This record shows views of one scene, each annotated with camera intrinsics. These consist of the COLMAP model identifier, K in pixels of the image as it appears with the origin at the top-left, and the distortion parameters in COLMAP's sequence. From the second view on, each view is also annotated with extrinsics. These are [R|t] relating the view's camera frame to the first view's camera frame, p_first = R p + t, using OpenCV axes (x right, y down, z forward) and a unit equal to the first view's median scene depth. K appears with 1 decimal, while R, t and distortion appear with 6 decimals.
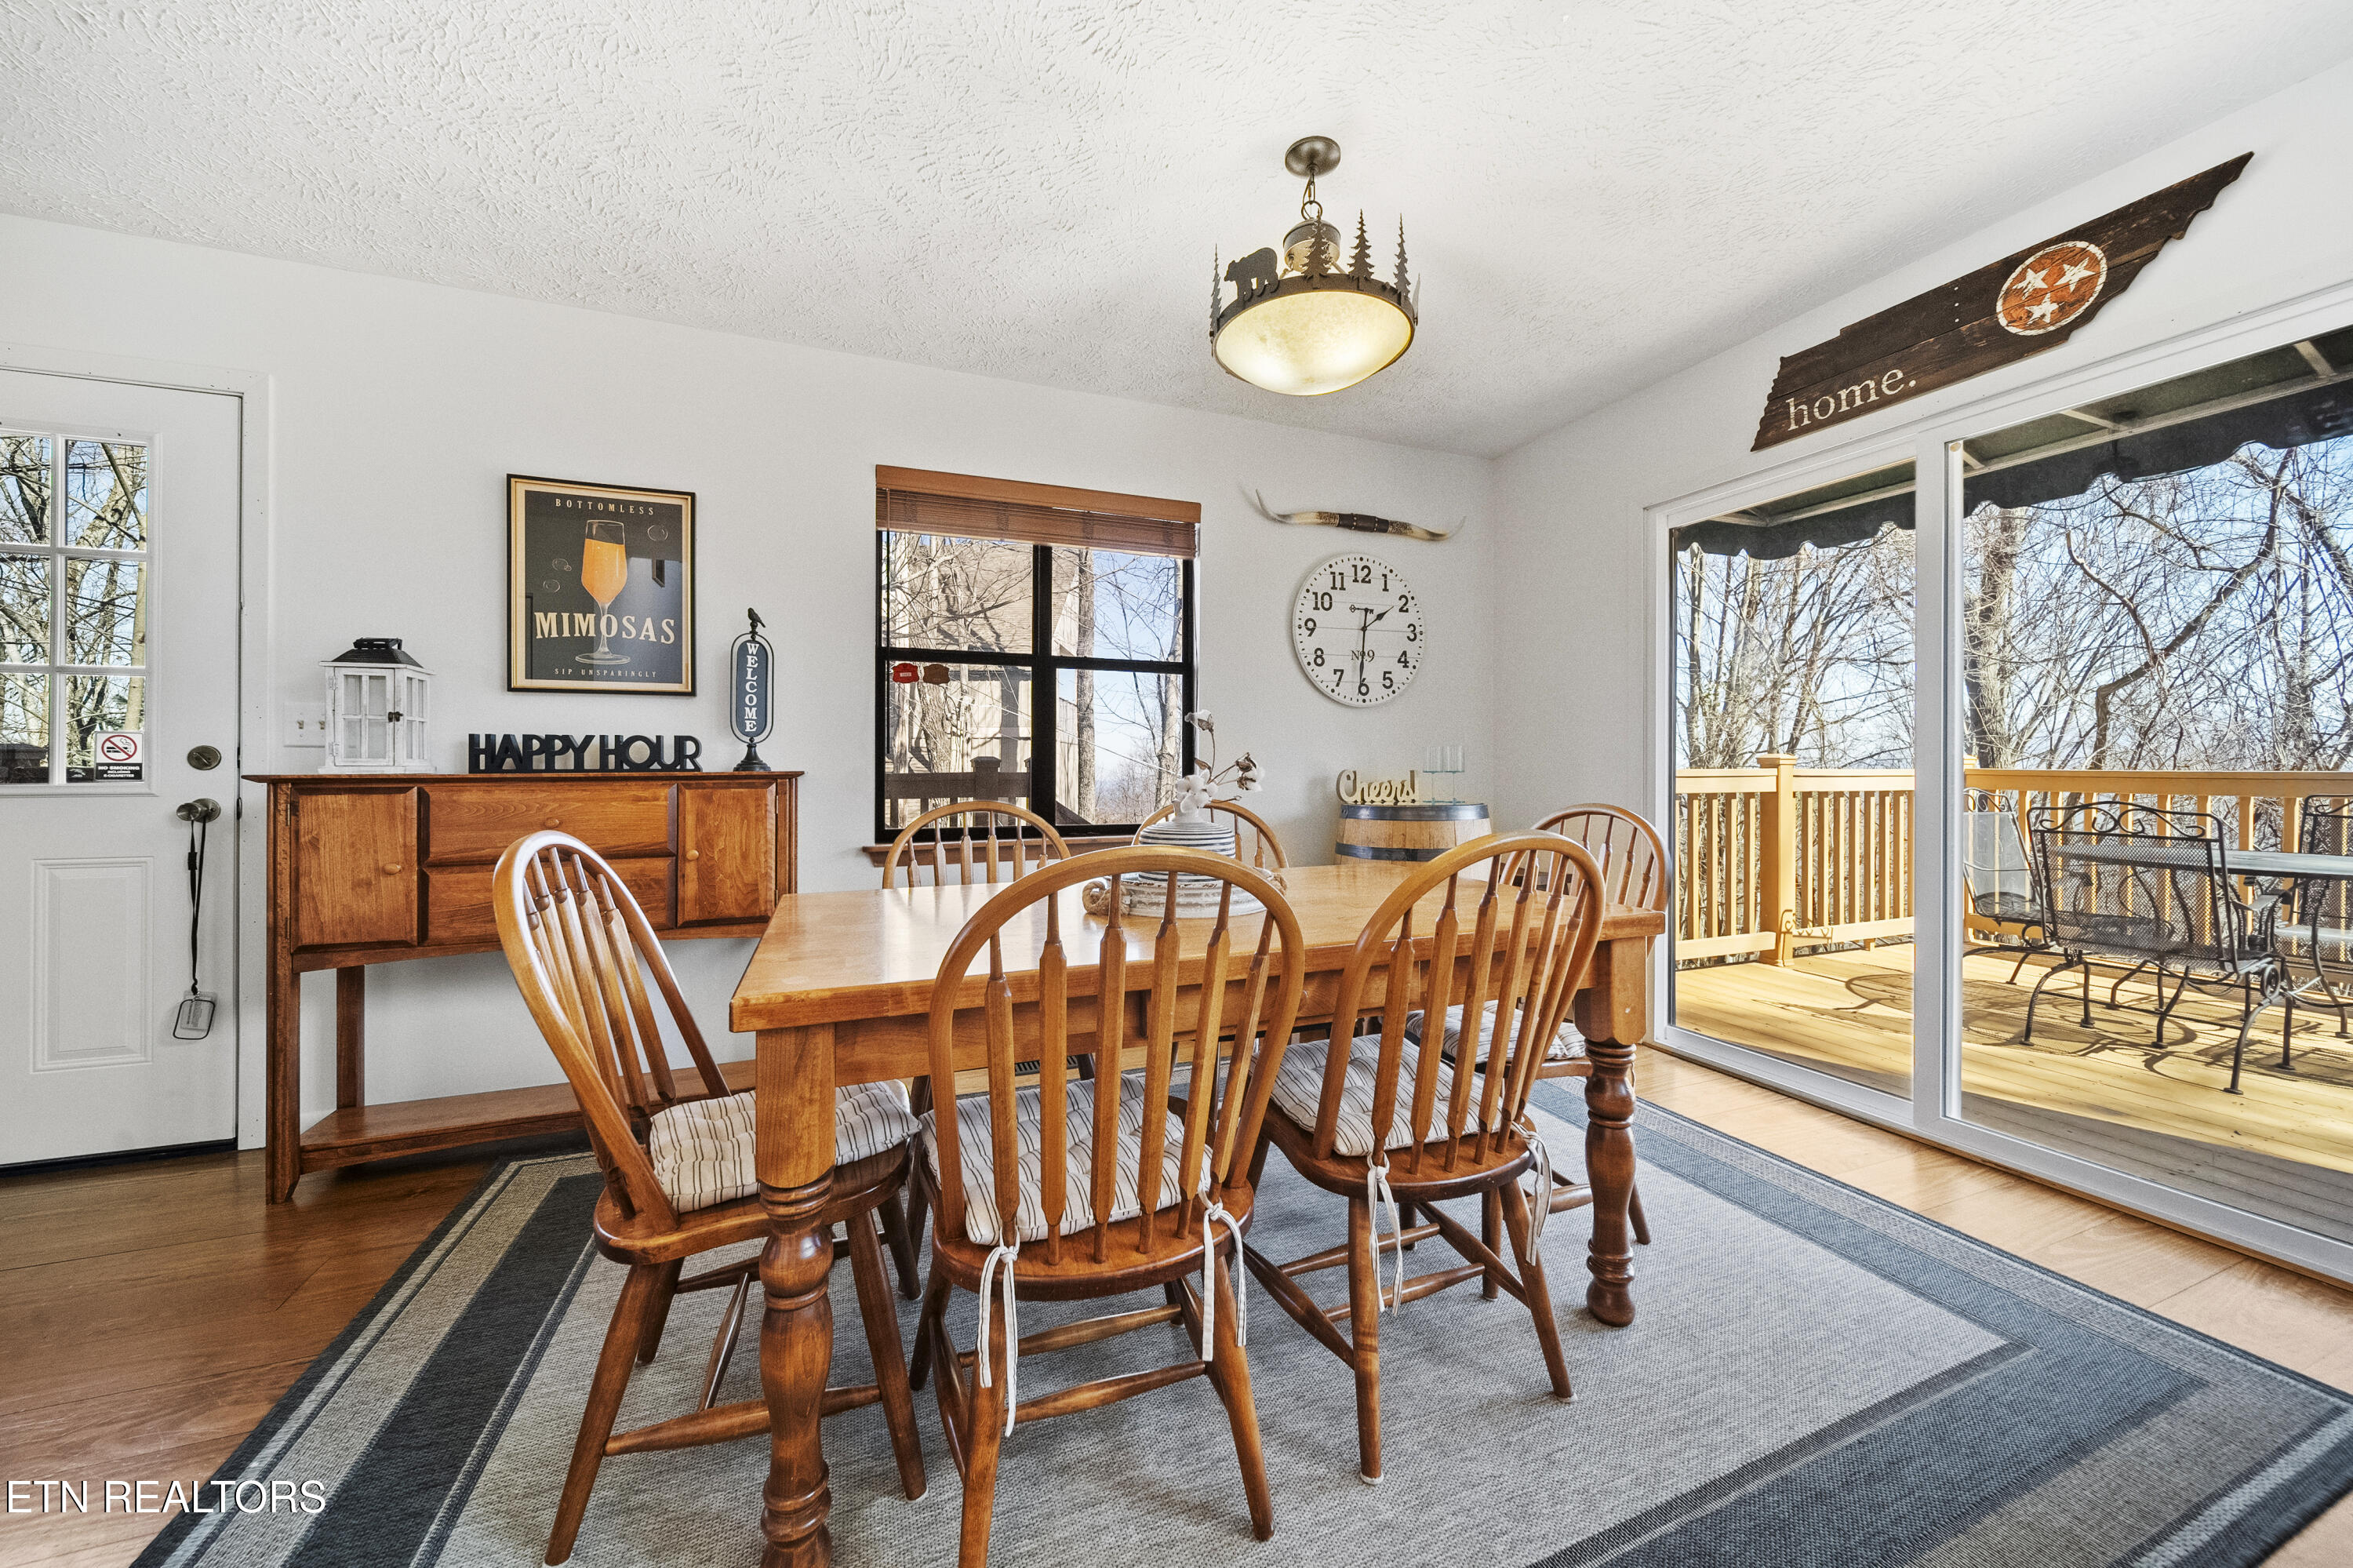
lens RADIAL K [[831.7, 0, 1167.5], [0, 831.7, 770.0], [0, 0, 1]] dist [-0.002041, -0.000382]
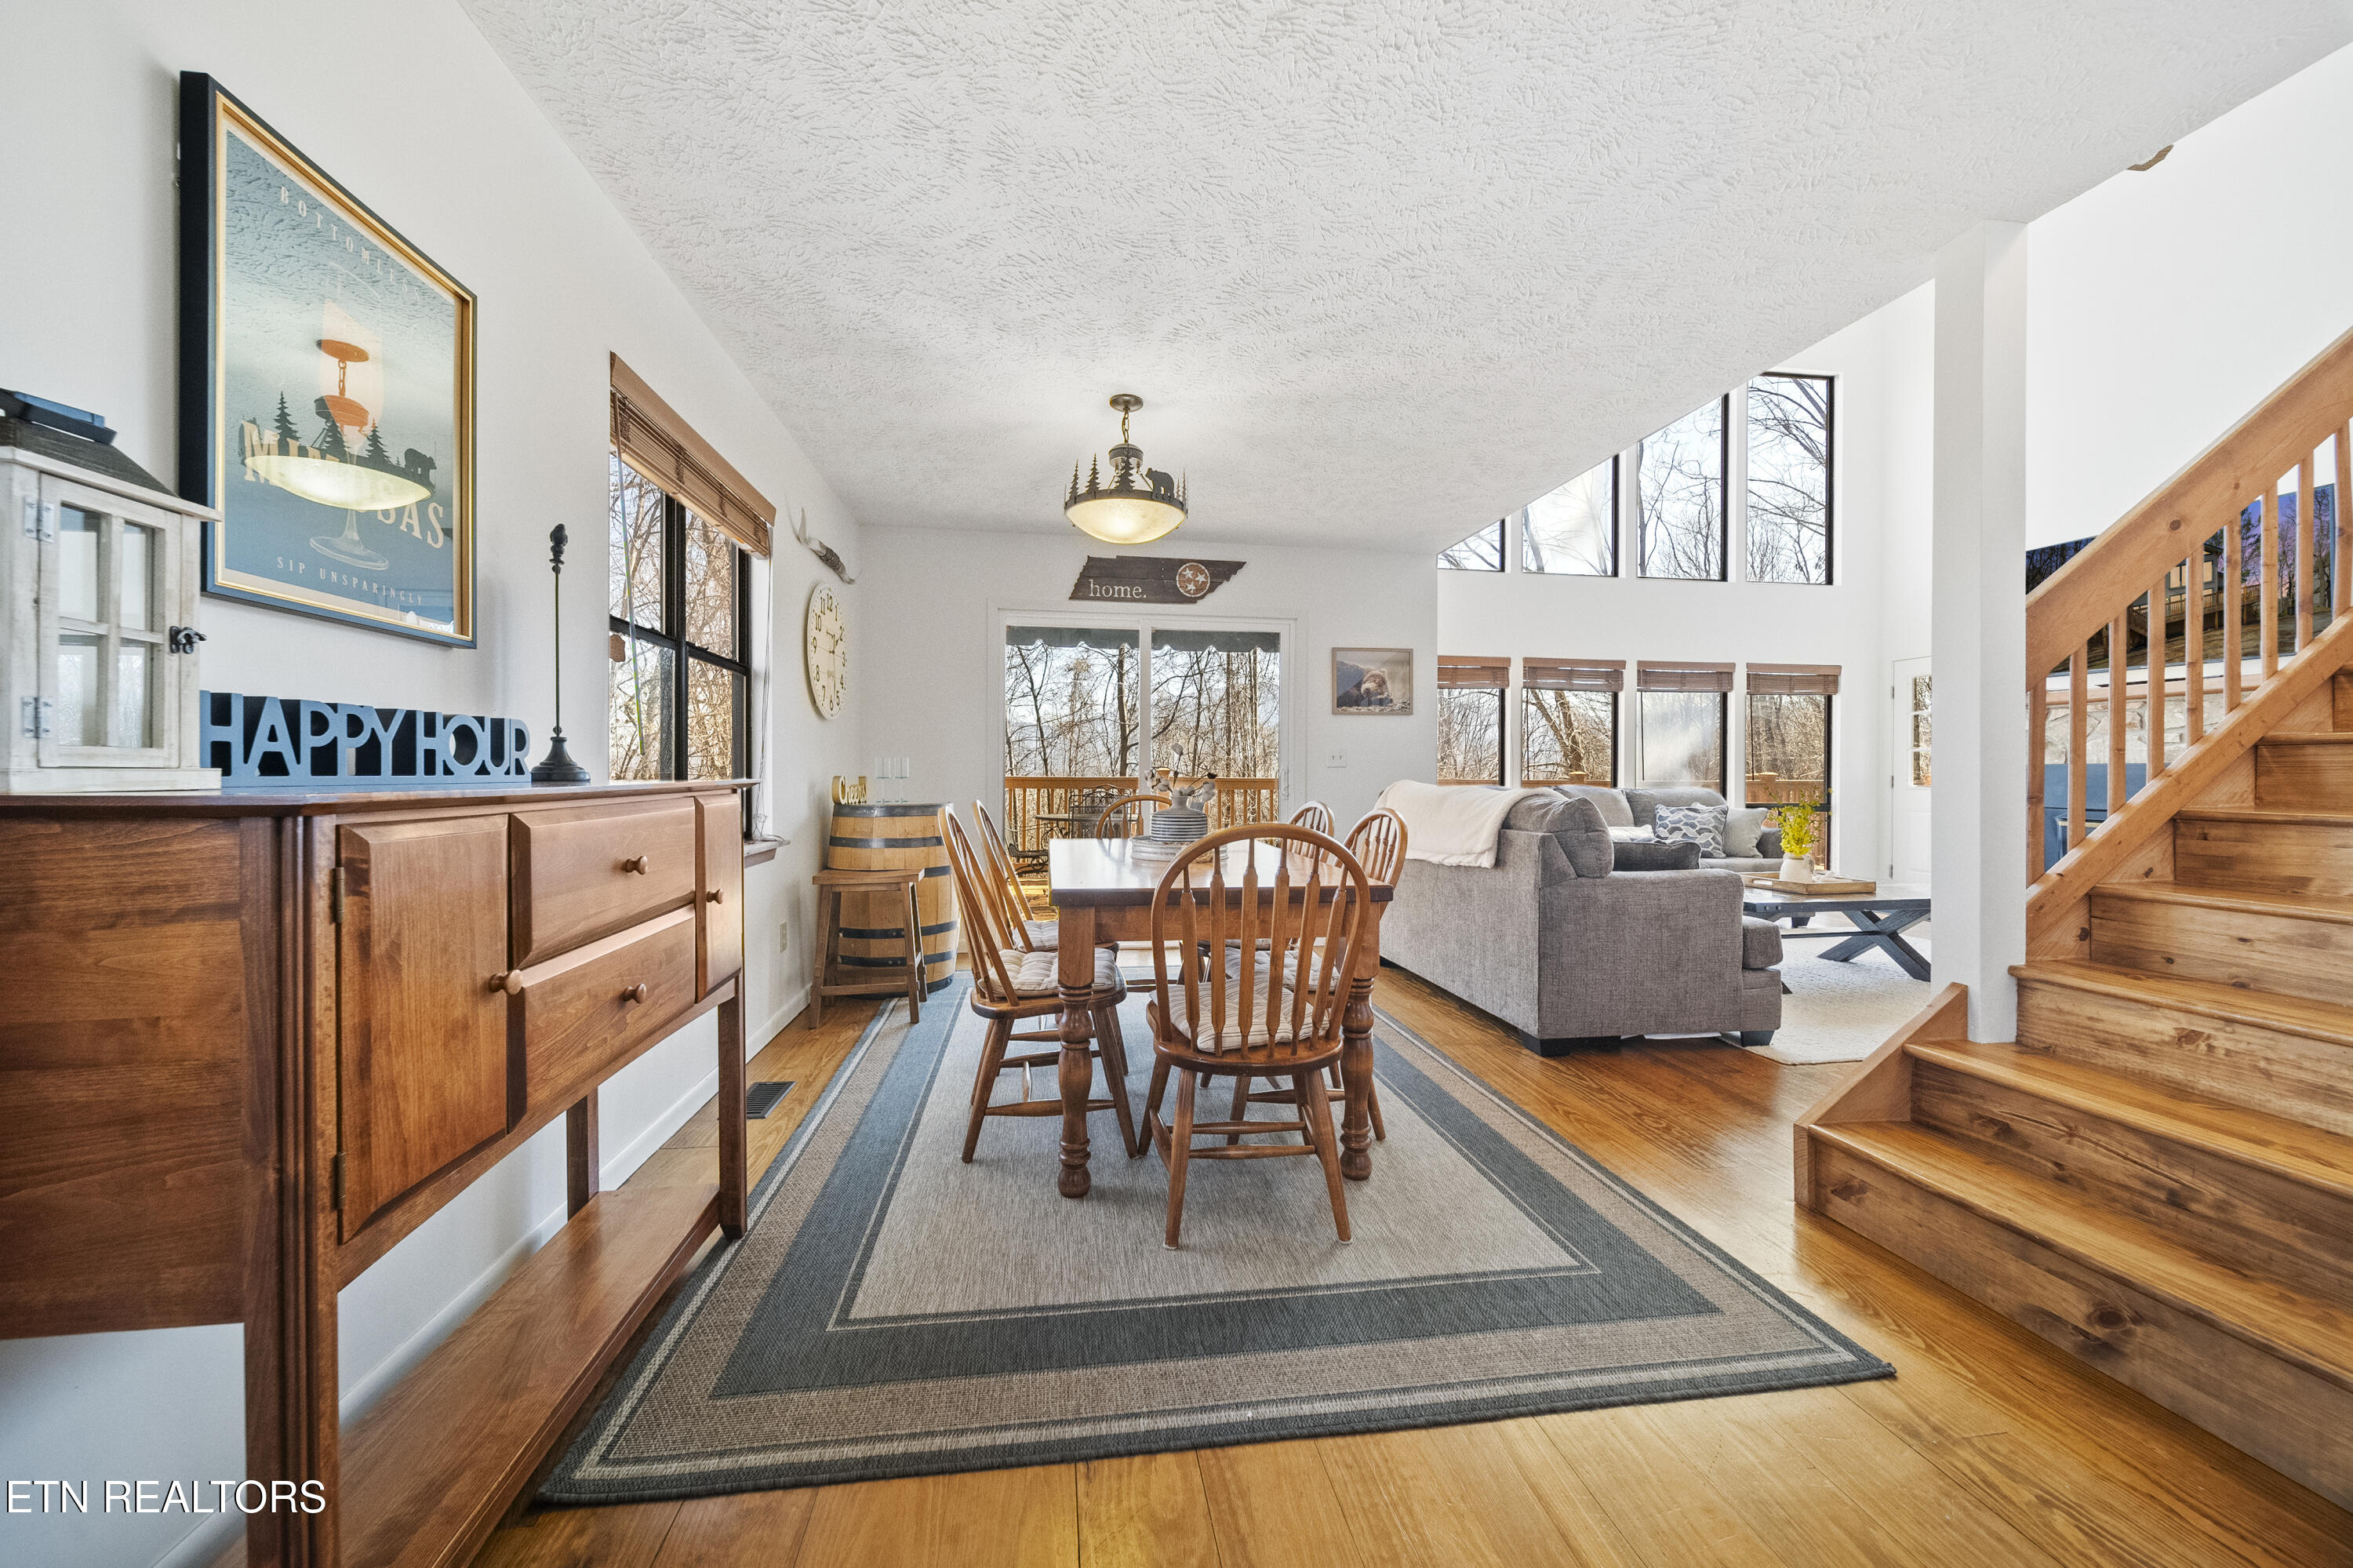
lens RADIAL K [[823.3, 0, 1159.3], [0, 823.3, 784.4], [0, 0, 1]] dist [0.001182, 0.000032]
pose [[0.238374, -0.008719, 0.971134, -0.808723], [-0.003355, 0.999946, 0.009801, -0.001922], [-0.971168, -0.005595, 0.238332, 0.318754]]
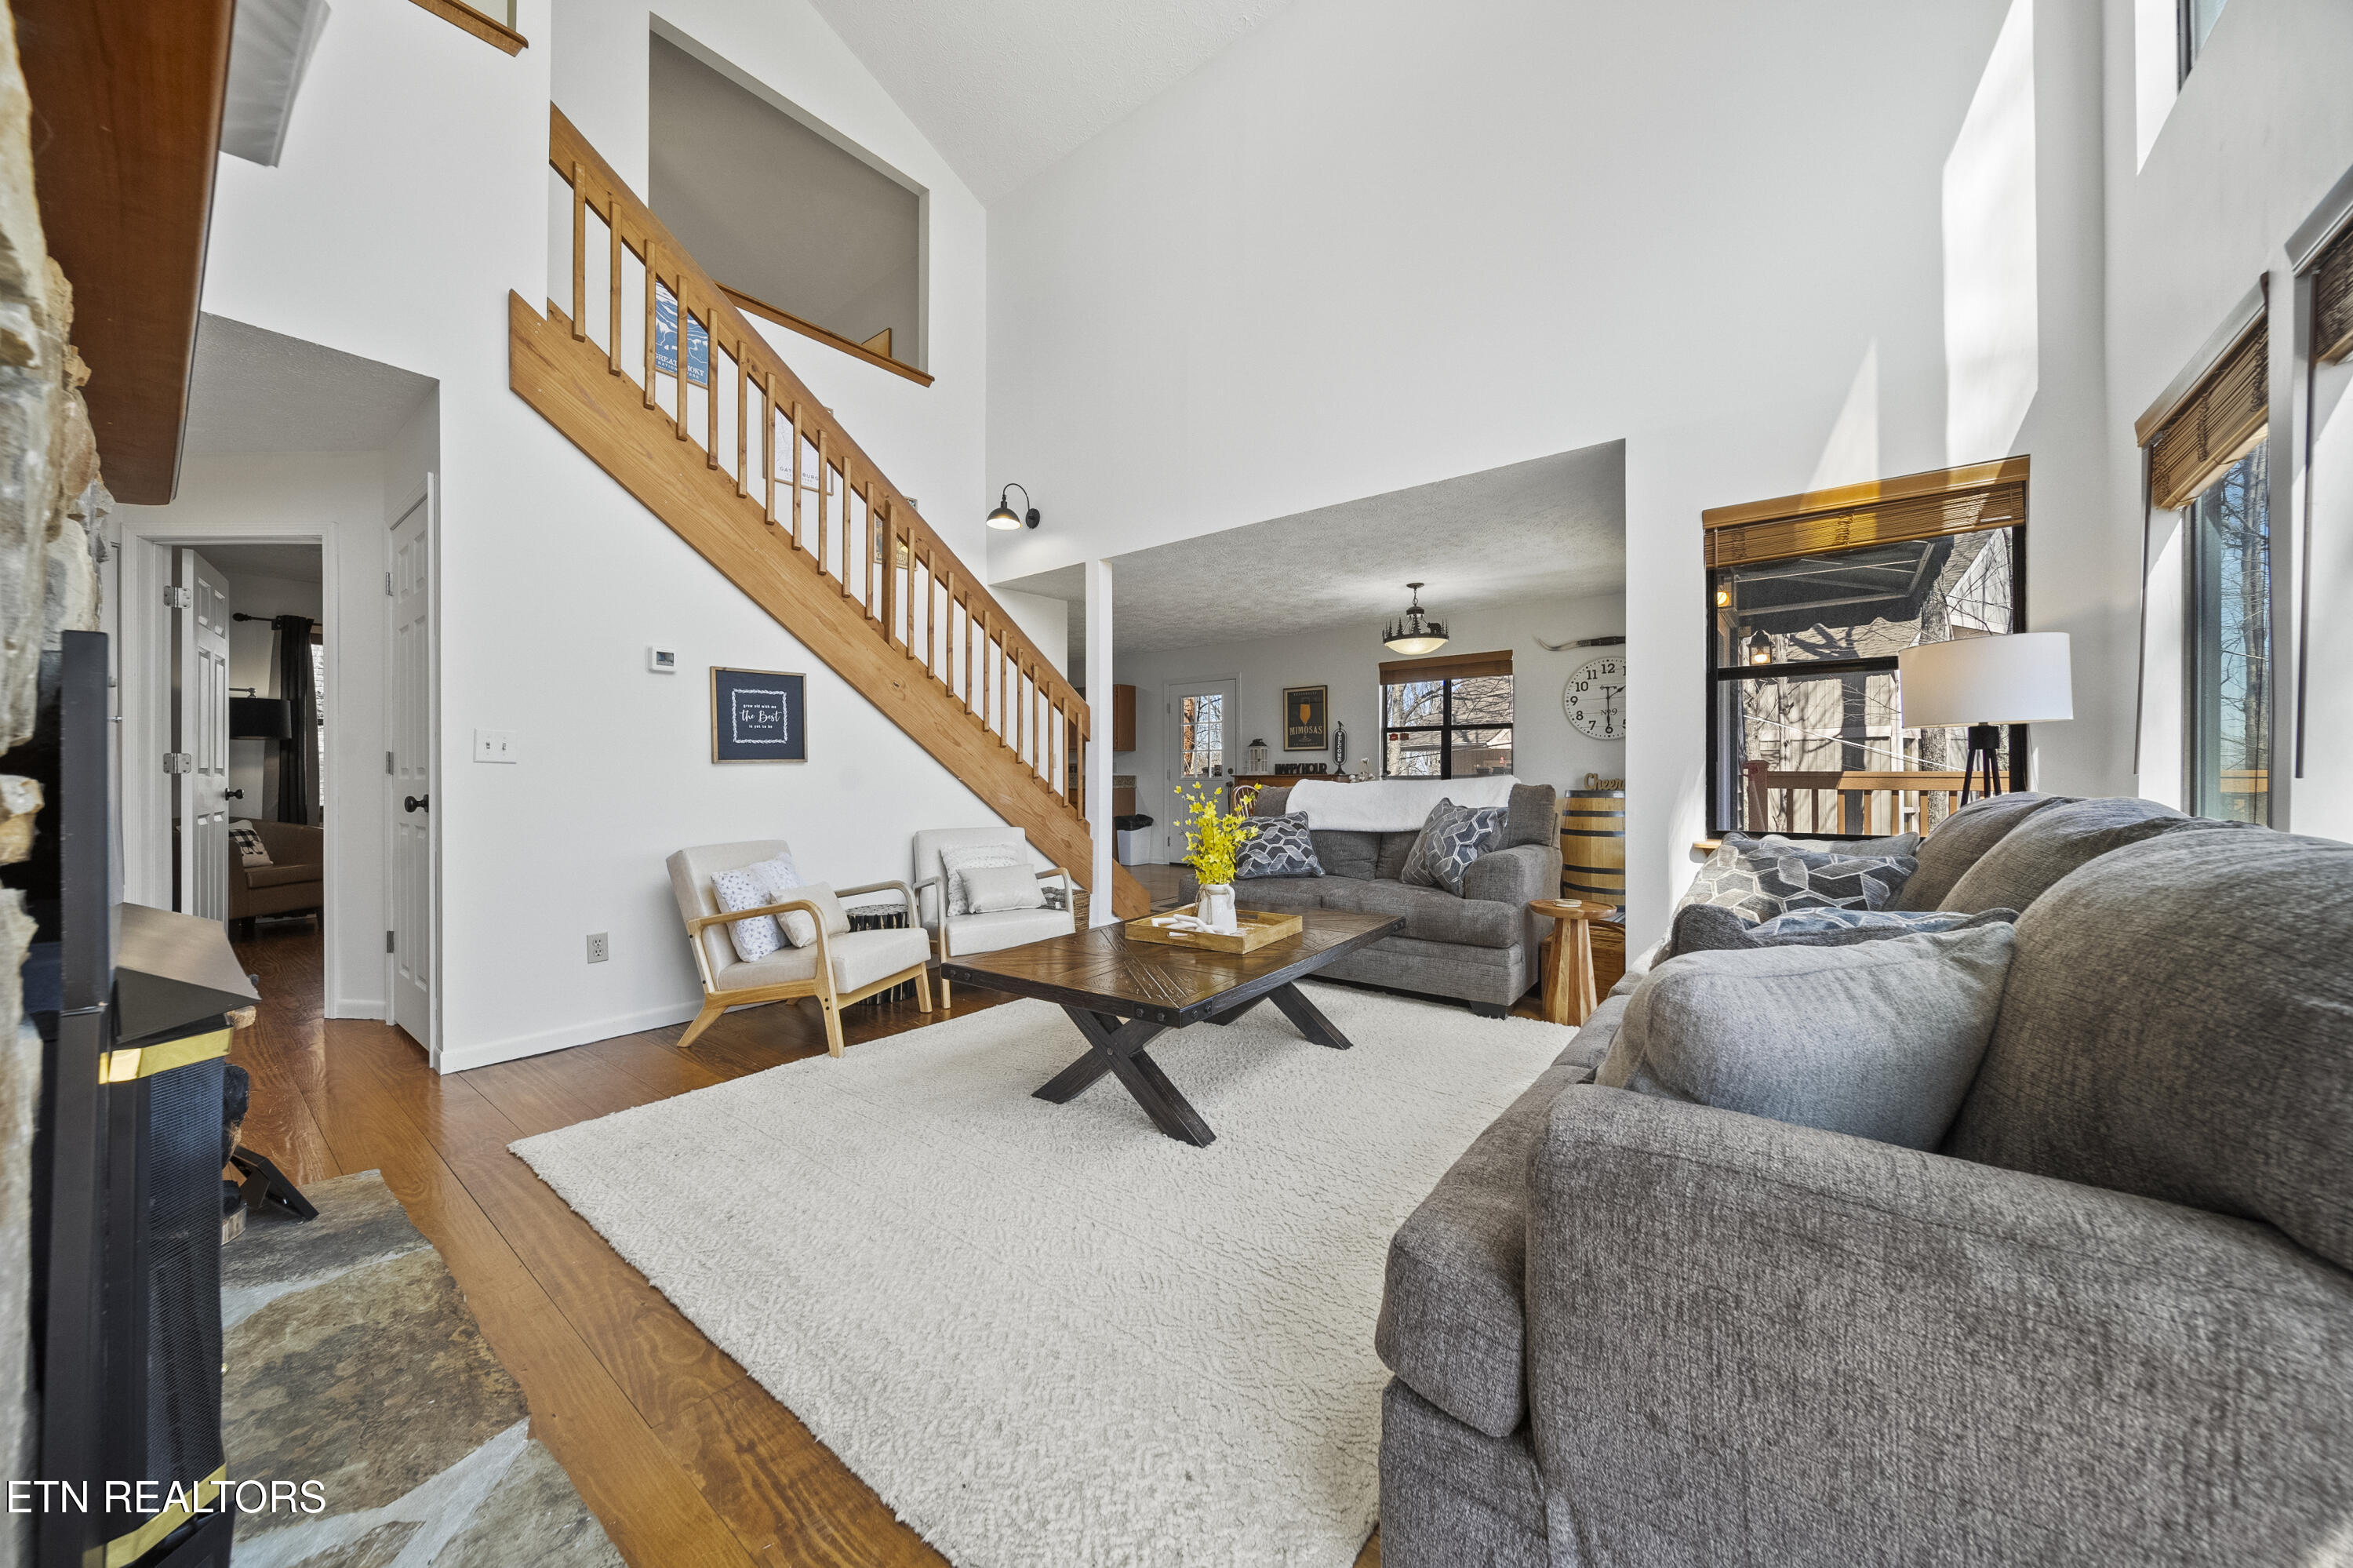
lens RADIAL K [[818.7, 0, 1168.2], [0, 818.7, 775.0], [0, 0, 1]] dist [-0.001439, -0.000170]
pose [[0.495970, -0.001679, -0.868338, 1.459841], [0.000497, 0.999999, -0.001649, 0.007262], [0.868340, 0.000387, 0.495970, -0.841760]]
